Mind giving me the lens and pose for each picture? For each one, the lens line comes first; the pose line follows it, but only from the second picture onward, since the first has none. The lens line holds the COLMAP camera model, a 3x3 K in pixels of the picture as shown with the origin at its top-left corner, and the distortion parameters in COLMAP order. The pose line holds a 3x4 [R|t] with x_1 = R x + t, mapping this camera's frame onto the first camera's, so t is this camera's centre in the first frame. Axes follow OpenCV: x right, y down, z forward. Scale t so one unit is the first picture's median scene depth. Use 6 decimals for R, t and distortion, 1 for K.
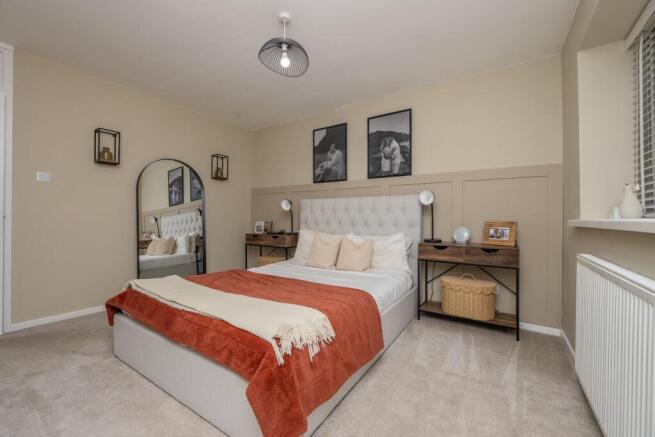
lens RADIAL K [[266.4, 0, 330.1], [0, 266.4, 219.4], [0, 0, 1]] dist [-0.006226, 0.000250]
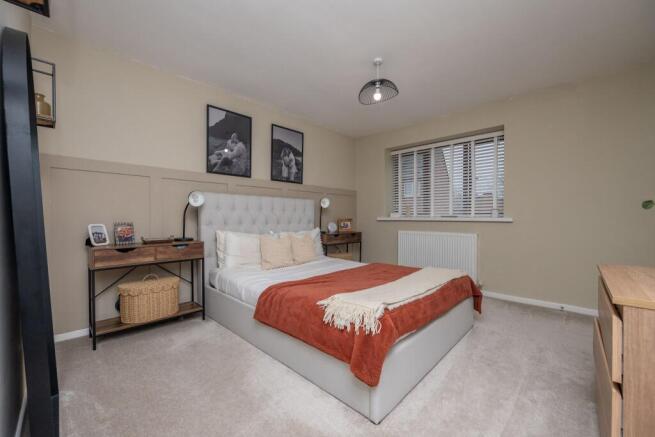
lens RADIAL K [[266.4, 0, 330.1], [0, 266.4, 219.4], [0, 0, 1]] dist [-0.006226, 0.000250]
pose [[0.182529, -0.011542, 0.983133, -0.841173], [0.003336, 0.999933, 0.011120, -0.005704], [-0.983195, 0.001250, 0.182555, 0.551068]]
